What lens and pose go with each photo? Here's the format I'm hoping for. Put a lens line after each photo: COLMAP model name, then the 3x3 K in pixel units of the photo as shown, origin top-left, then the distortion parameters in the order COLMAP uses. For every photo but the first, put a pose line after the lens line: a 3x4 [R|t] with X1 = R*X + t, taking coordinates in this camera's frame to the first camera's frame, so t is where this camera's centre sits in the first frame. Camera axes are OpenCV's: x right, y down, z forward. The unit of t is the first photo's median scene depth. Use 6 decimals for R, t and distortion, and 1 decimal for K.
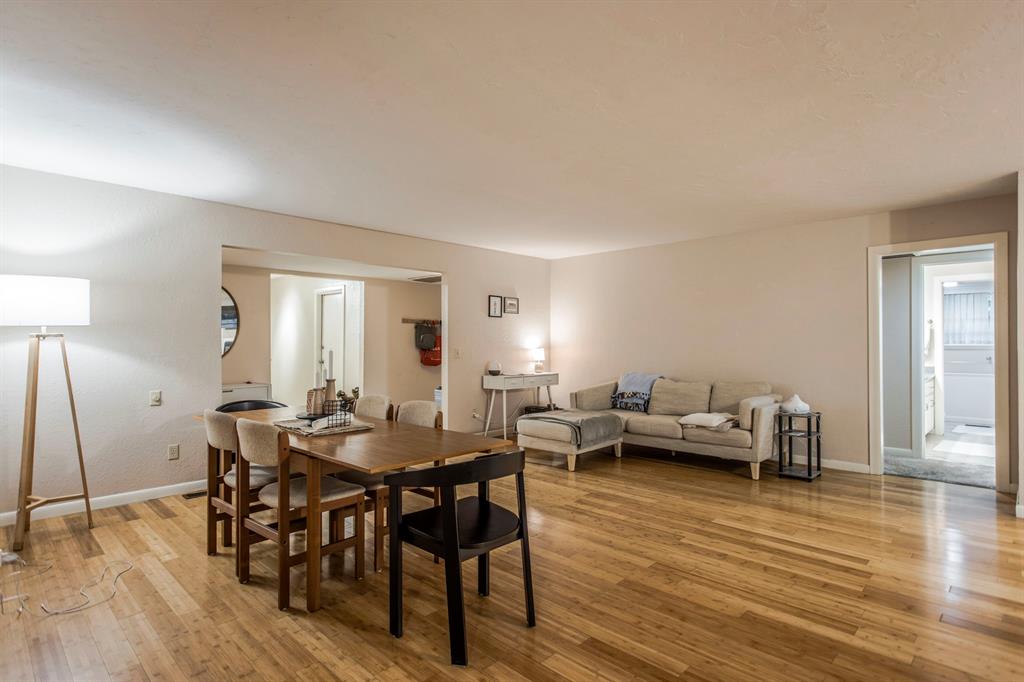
lens RADIAL K [[520.1, 0, 510.9], [0, 520.1, 340.6], [0, 0, 1]] dist [-0.002157, -0.001090]
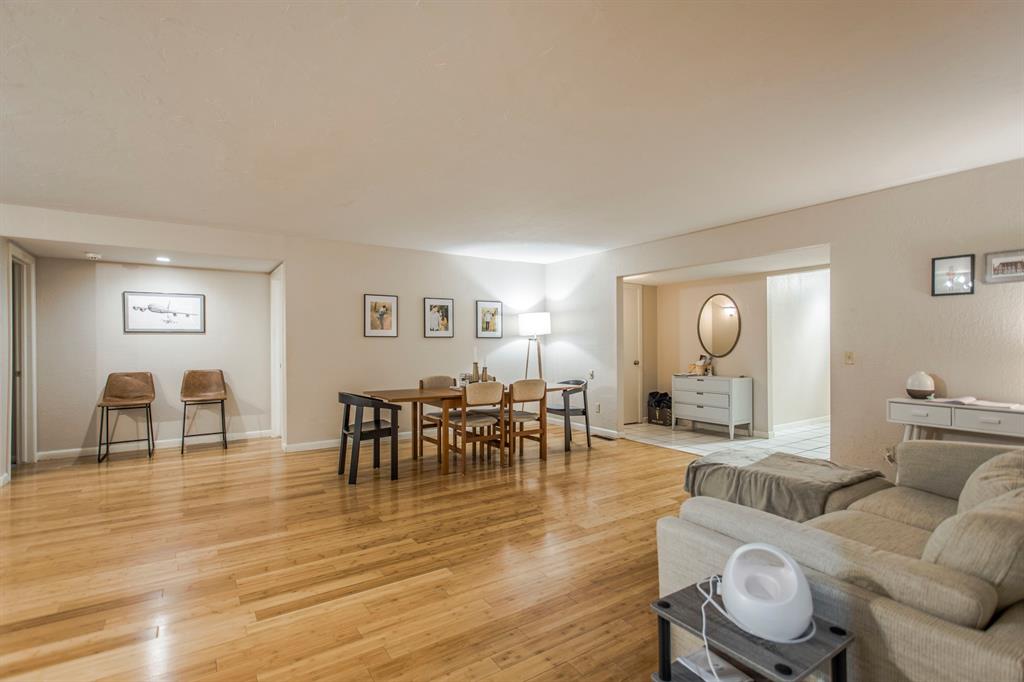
lens RADIAL K [[490.1, 0, 519.8], [0, 490.1, 341.7], [0, 0, 1]] dist [-0.006817, -0.000200]
pose [[-0.201116, -0.000376, -0.979567, 1.244993], [0.004075, 0.999991, -0.001221, 0.006770], [0.979559, -0.004238, -0.201112, 1.437976]]
